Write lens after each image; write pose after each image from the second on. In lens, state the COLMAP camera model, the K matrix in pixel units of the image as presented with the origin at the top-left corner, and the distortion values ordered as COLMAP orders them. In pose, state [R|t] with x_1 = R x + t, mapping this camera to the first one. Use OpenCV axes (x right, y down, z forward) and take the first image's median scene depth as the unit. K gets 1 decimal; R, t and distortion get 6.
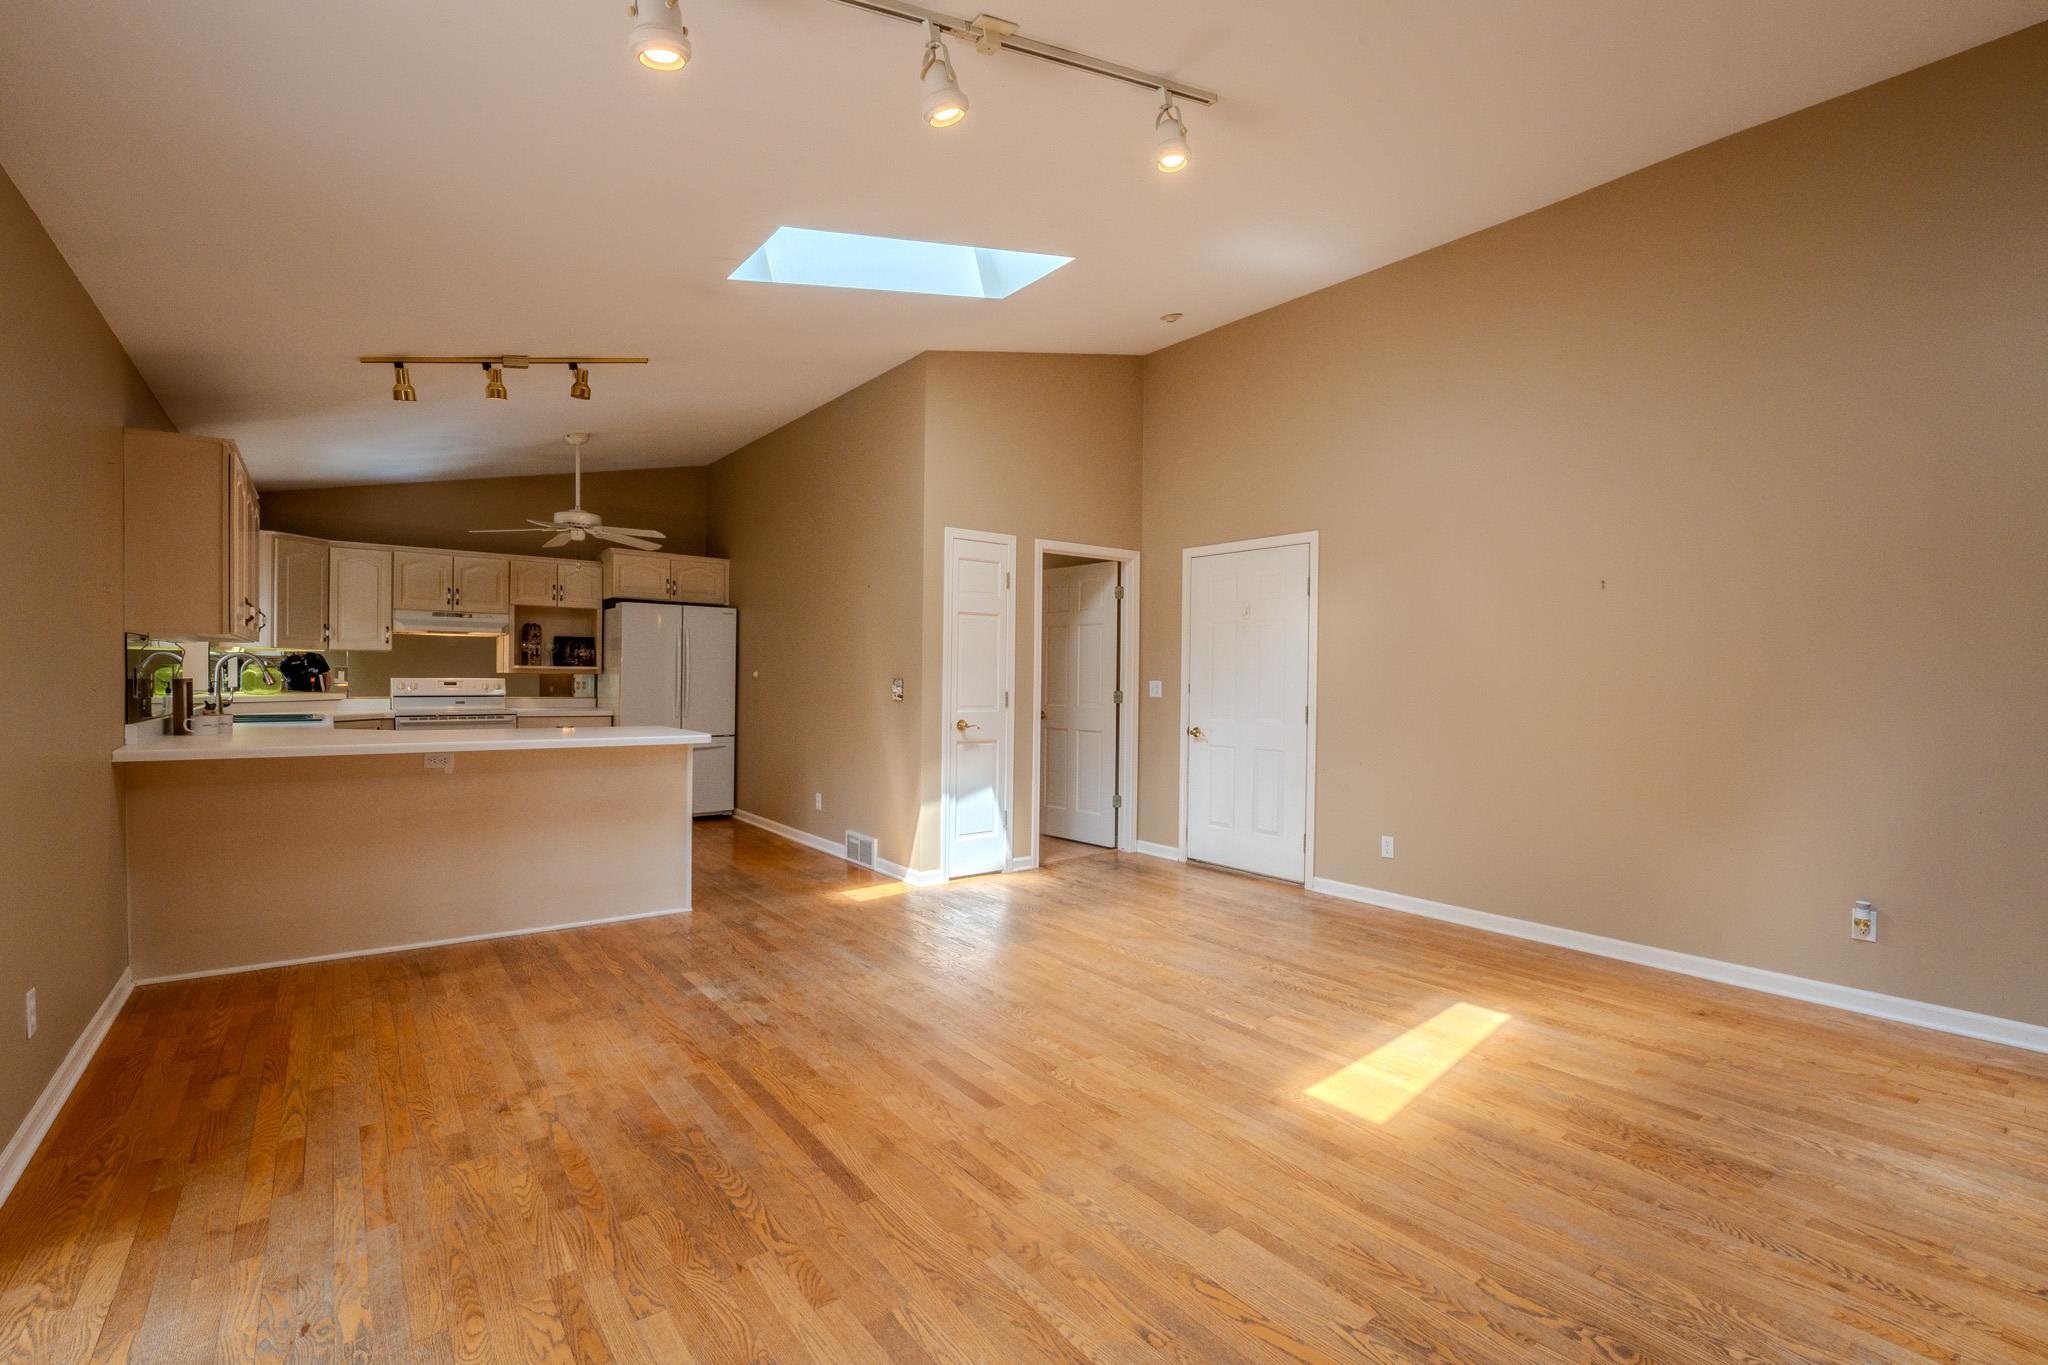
lens RADIAL K [[894.7, 0, 1016.6], [0, 894.7, 686.1], [0, 0, 1]] dist [-0.018758, -0.000550]
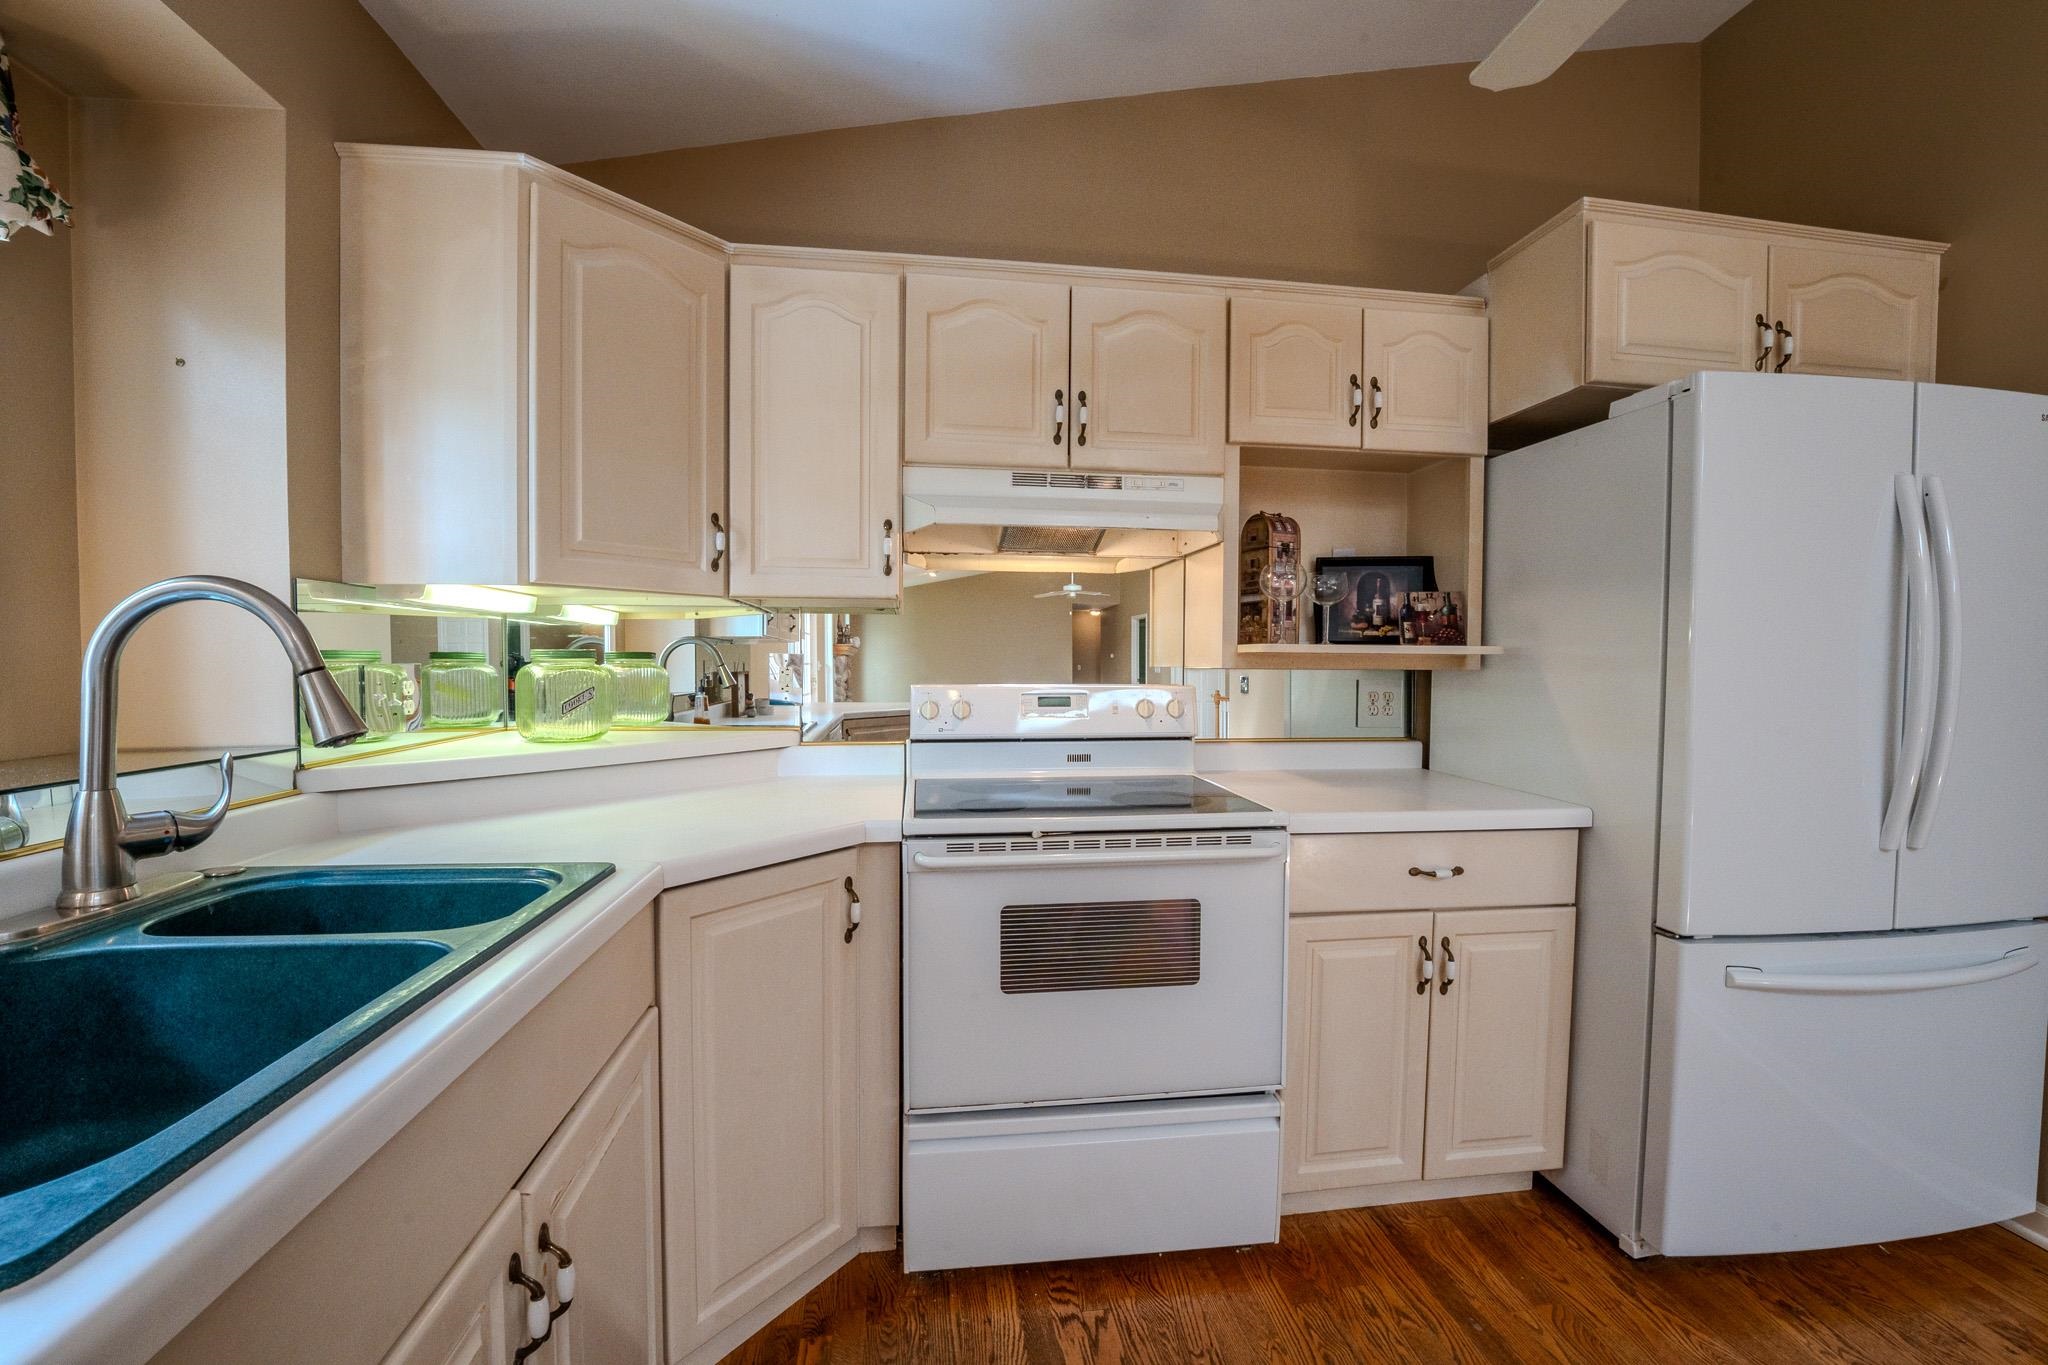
lens RADIAL K [[864.0, 0, 1024.0], [0, 864.0, 682.5], [0, 0, 1]] dist [-0.014074, 0.000456]
pose [[0.866402, 0.006265, -0.499307, -0.545757], [0.000088, 0.999919, 0.012699, -0.015521], [0.499346, -0.011047, 0.866332, 0.801916]]
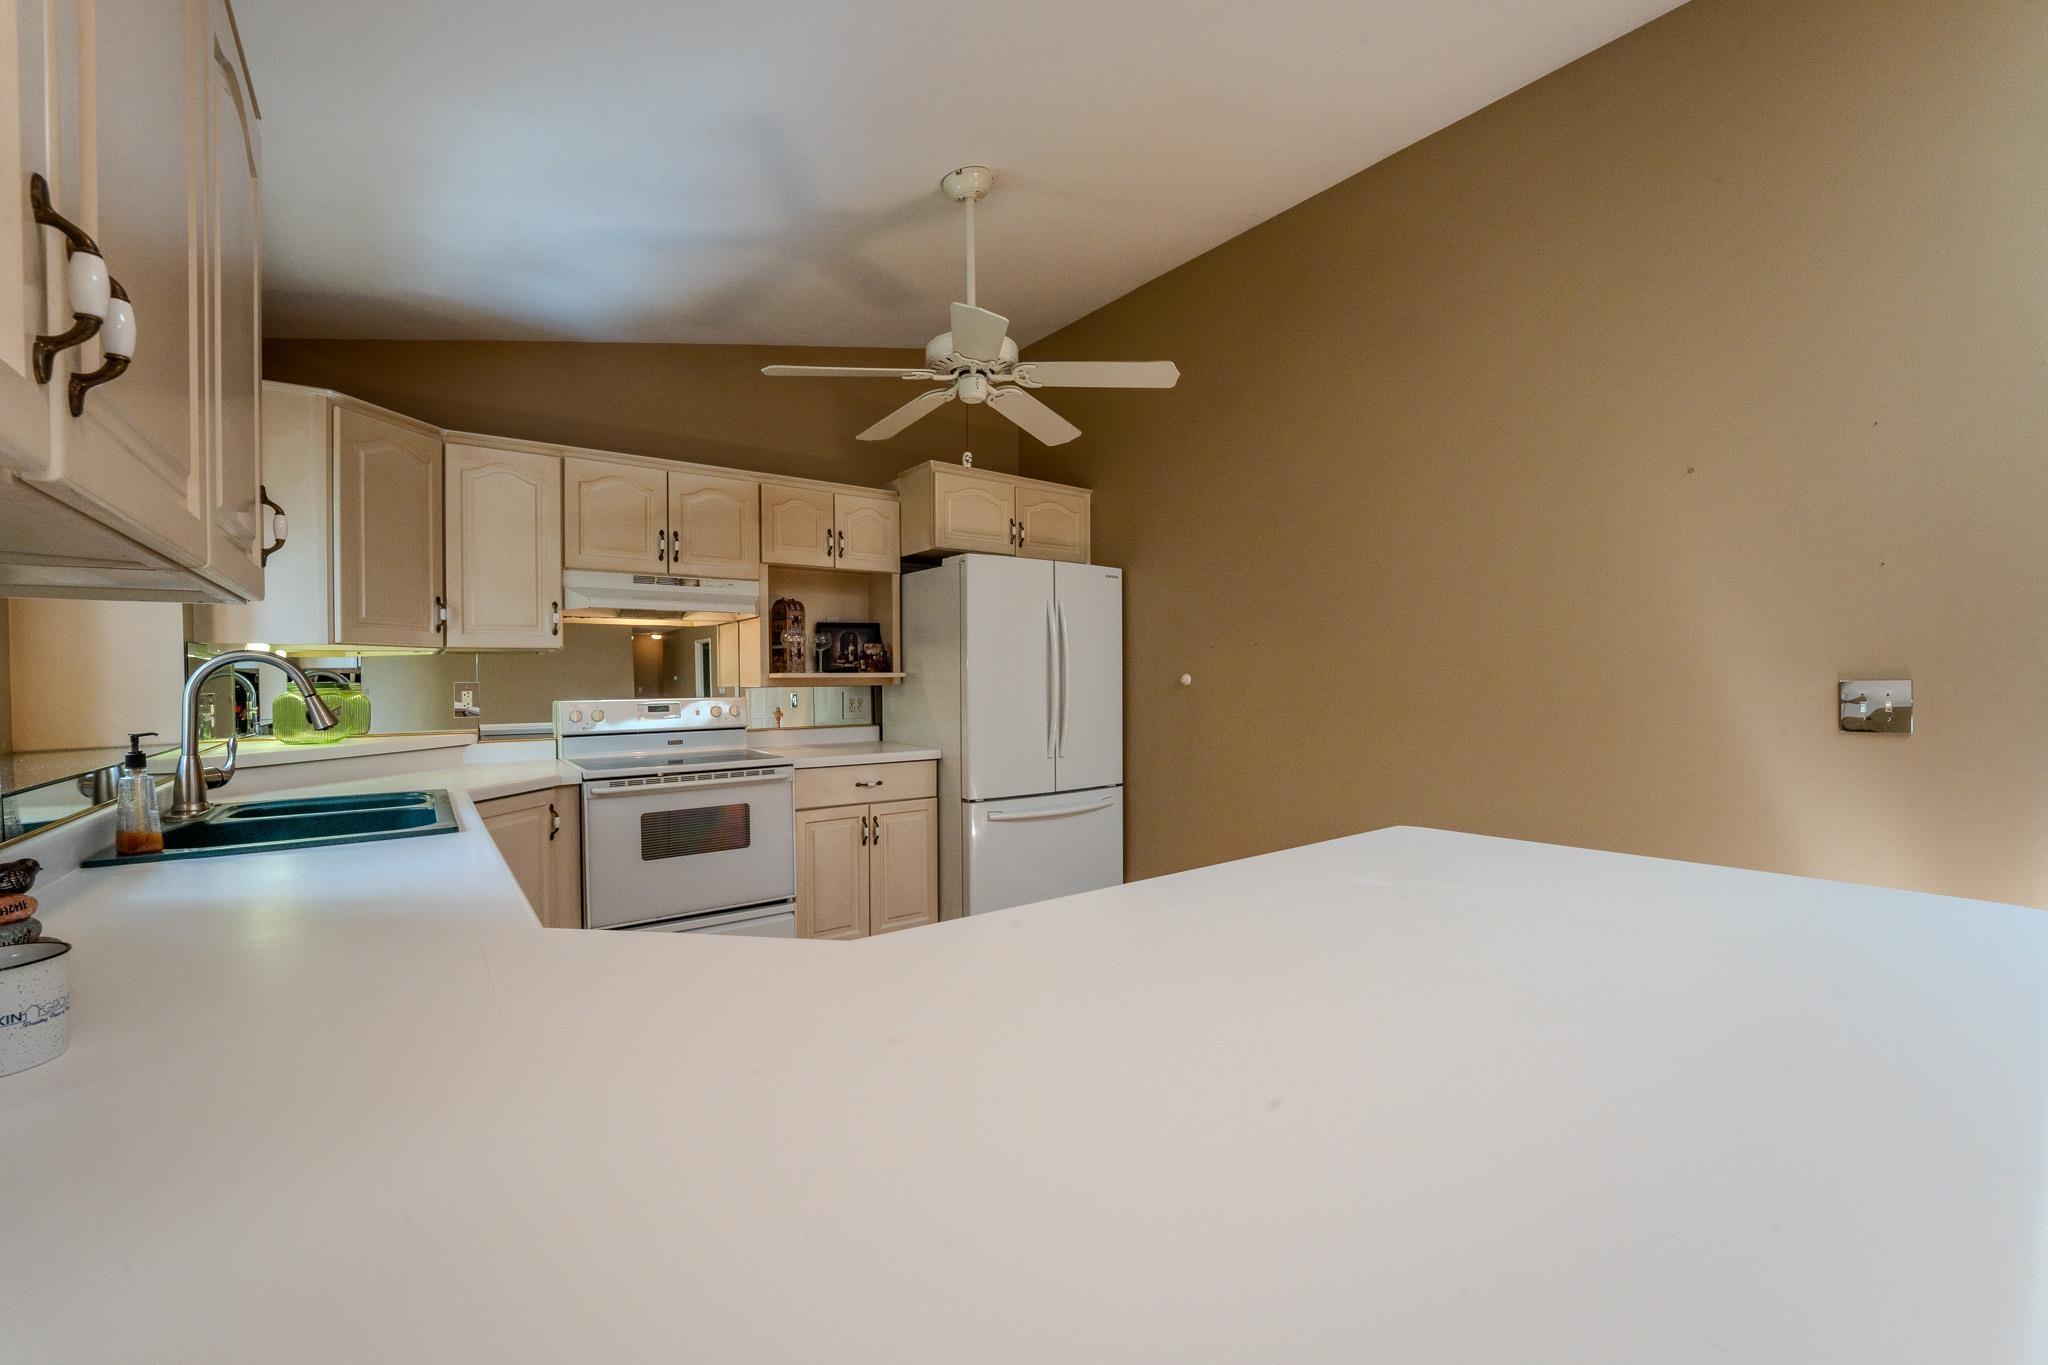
lens RADIAL K [[832.4, 0, 1026.0], [0, 832.4, 688.0], [0, 0, 1]] dist [-0.029701, 0.004627]
pose [[0.999633, -0.021078, -0.016999, -0.450272], [0.021123, 0.999774, 0.002518, -0.013359], [0.016942, -0.002876, 0.999852, 0.551042]]
